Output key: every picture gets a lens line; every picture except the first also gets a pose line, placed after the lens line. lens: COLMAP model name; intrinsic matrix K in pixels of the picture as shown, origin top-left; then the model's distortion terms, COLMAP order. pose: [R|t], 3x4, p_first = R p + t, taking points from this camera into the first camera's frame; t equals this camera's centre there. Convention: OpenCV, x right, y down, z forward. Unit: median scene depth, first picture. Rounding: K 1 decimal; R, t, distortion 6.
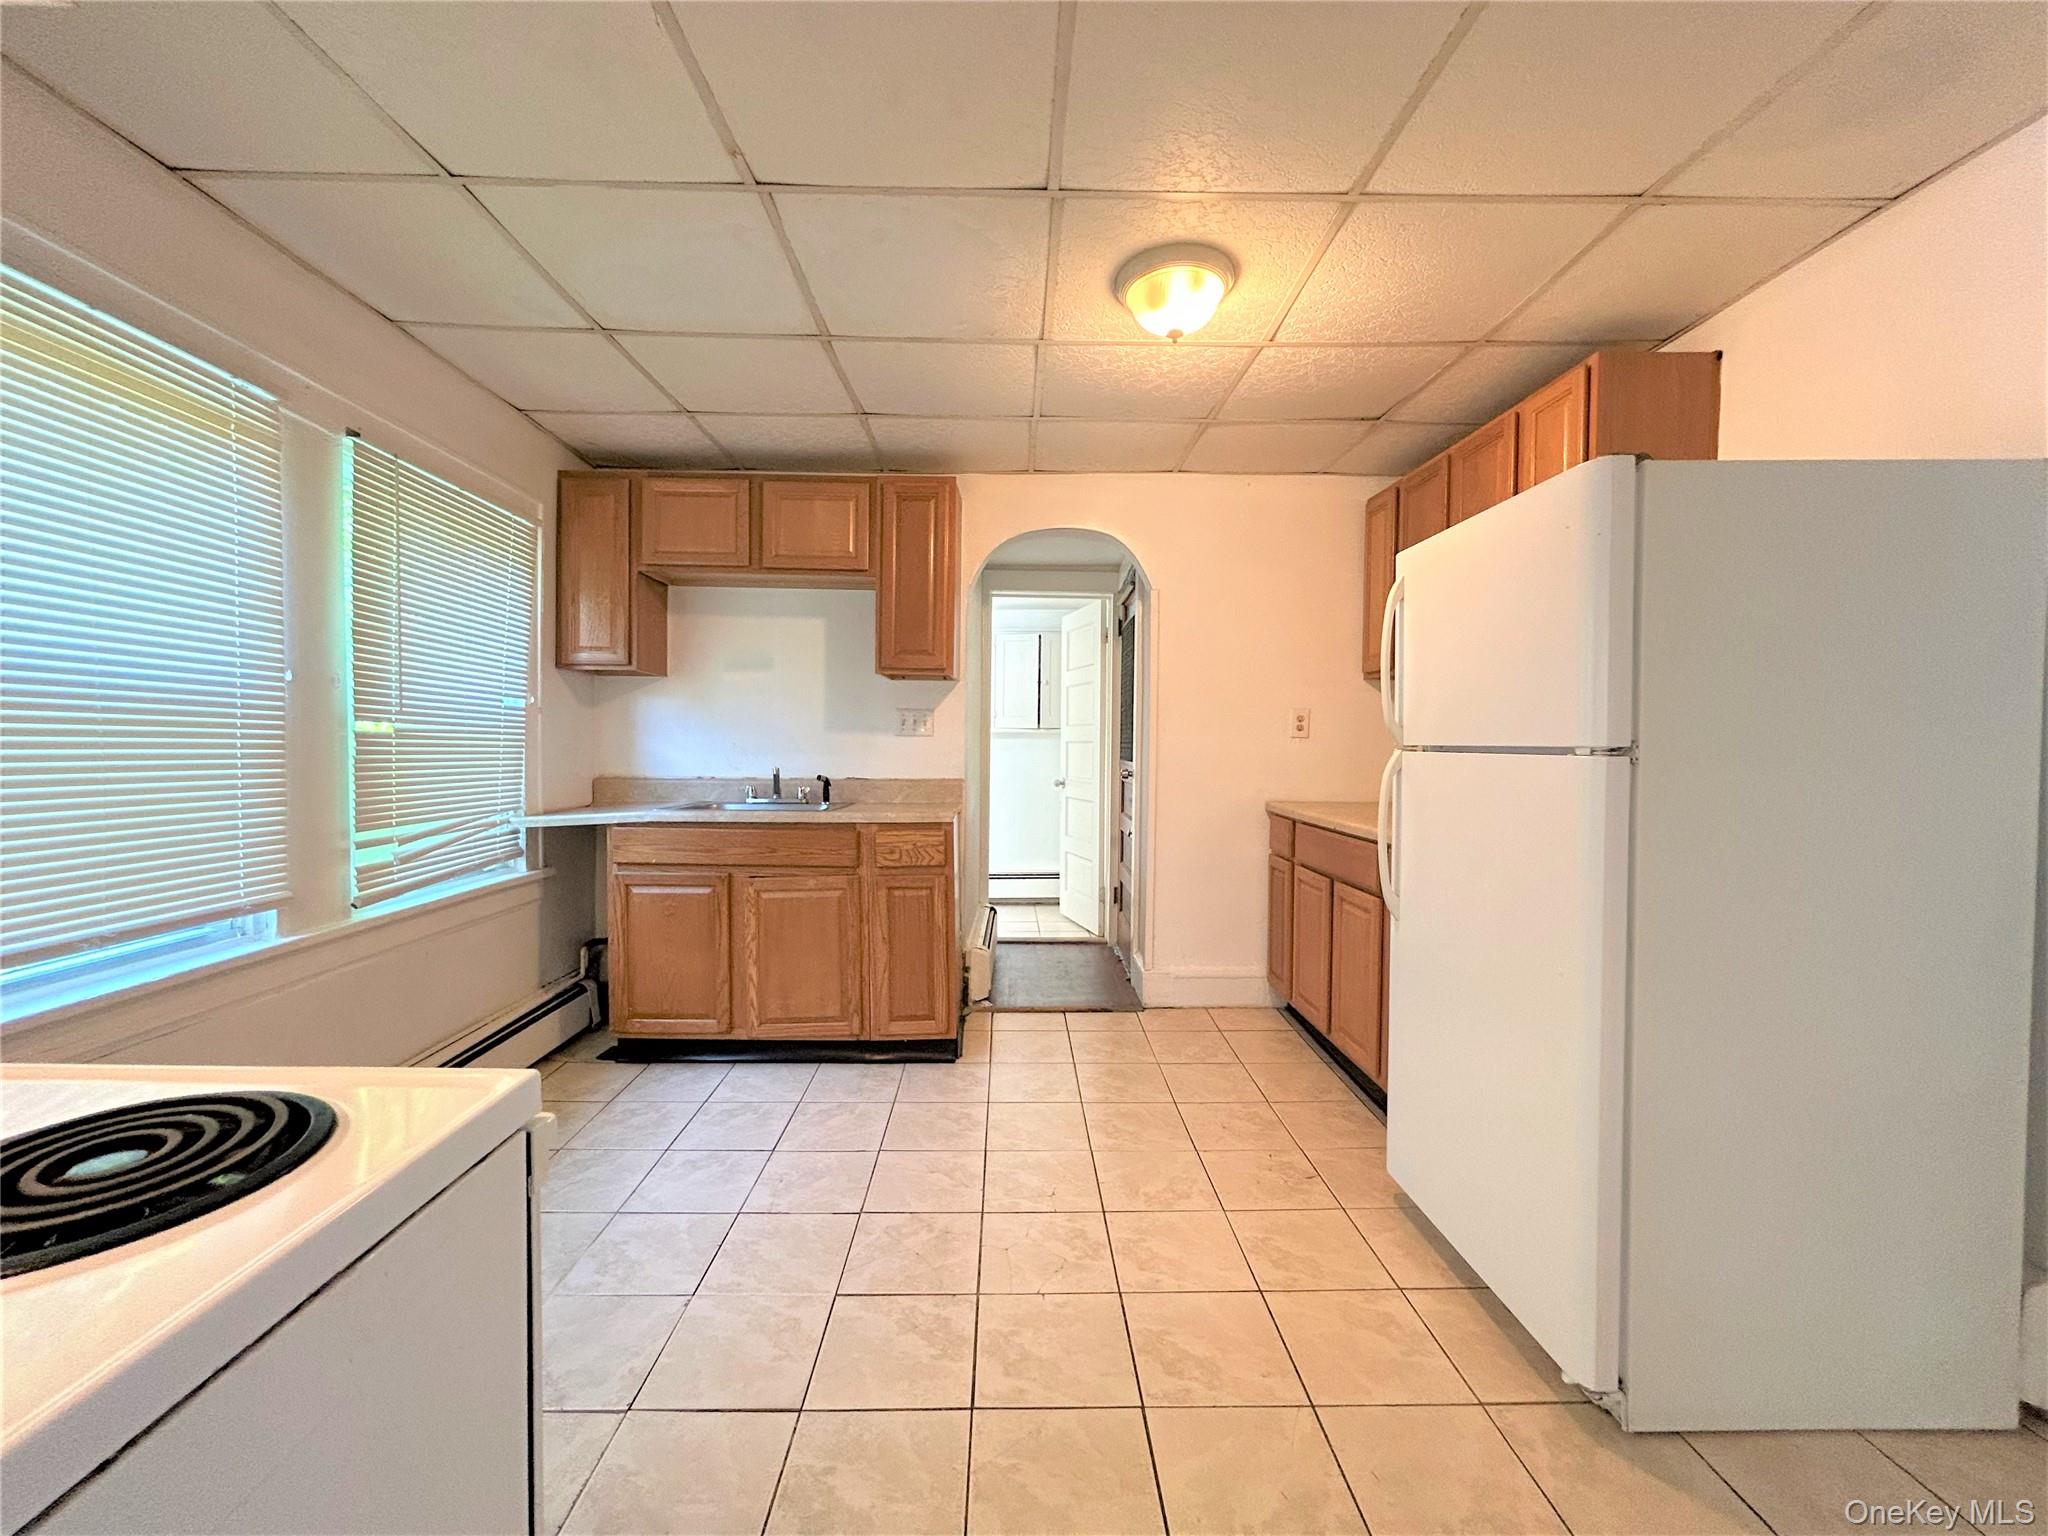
lens RADIAL K [[826.7, 0, 1024.0], [0, 826.7, 768.0], [0, 0, 1]] dist [0.001471, 0.000171]
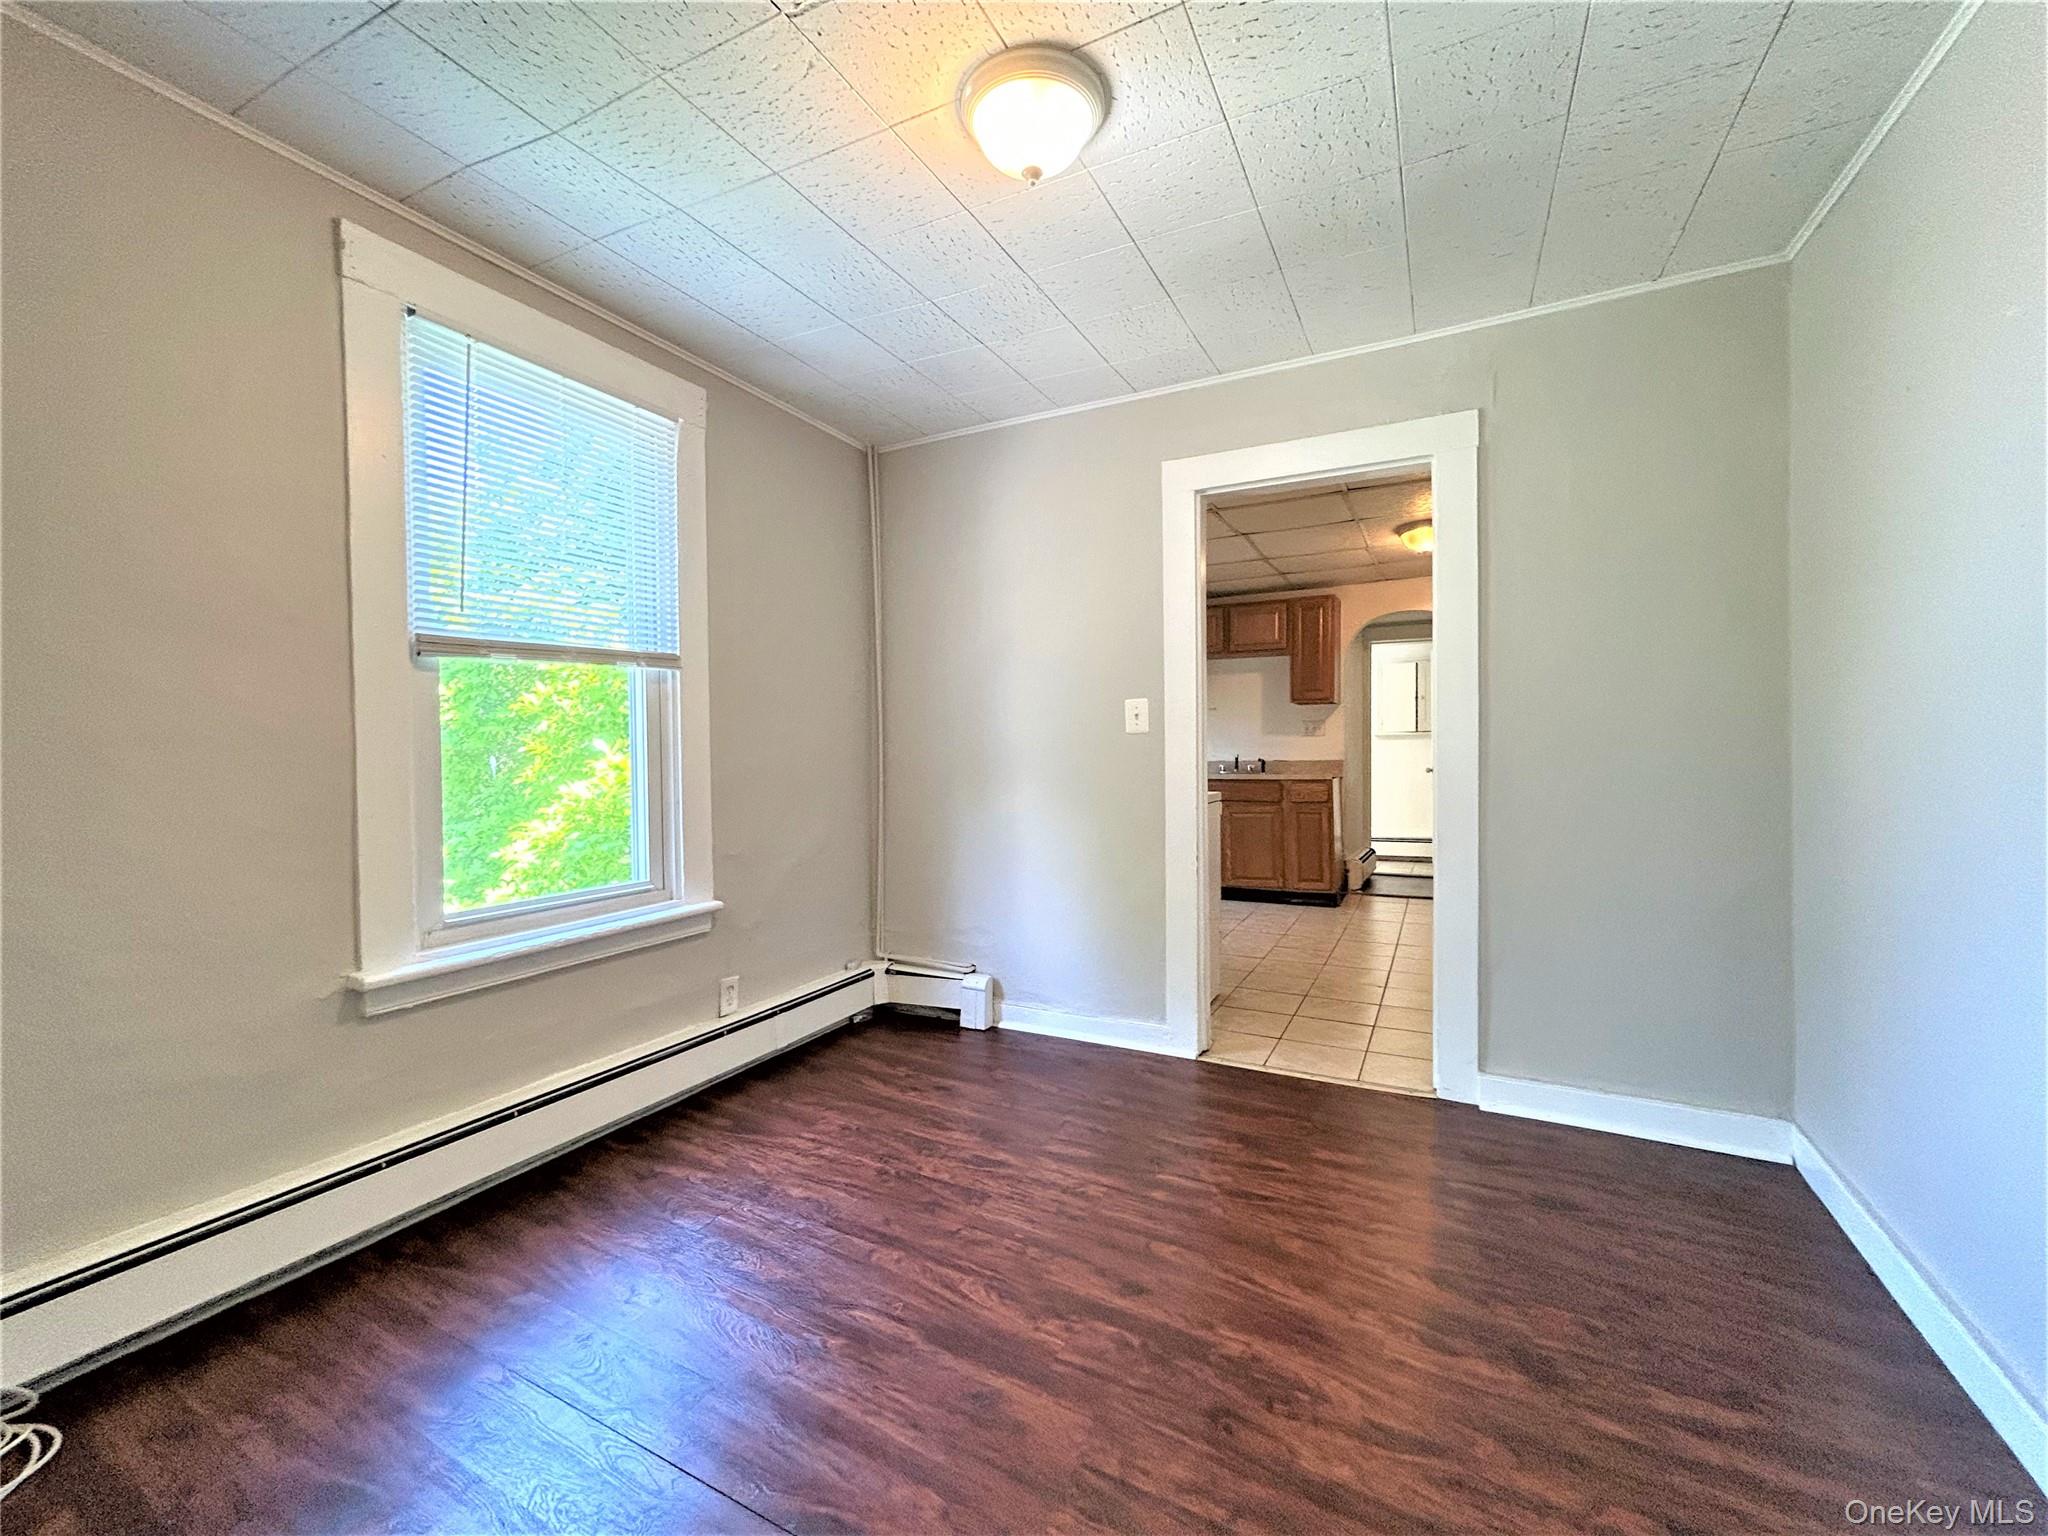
lens RADIAL K [[826.7, 0, 1024.0], [0, 826.7, 768.0], [0, 0, 1]] dist [0.001471, 0.000171]
pose [[0.880697, -0.010013, -0.473574, 0.168389], [0.000506, 0.999796, -0.020199, 0.068125], [0.473680, 0.017549, 0.880522, -0.897105]]
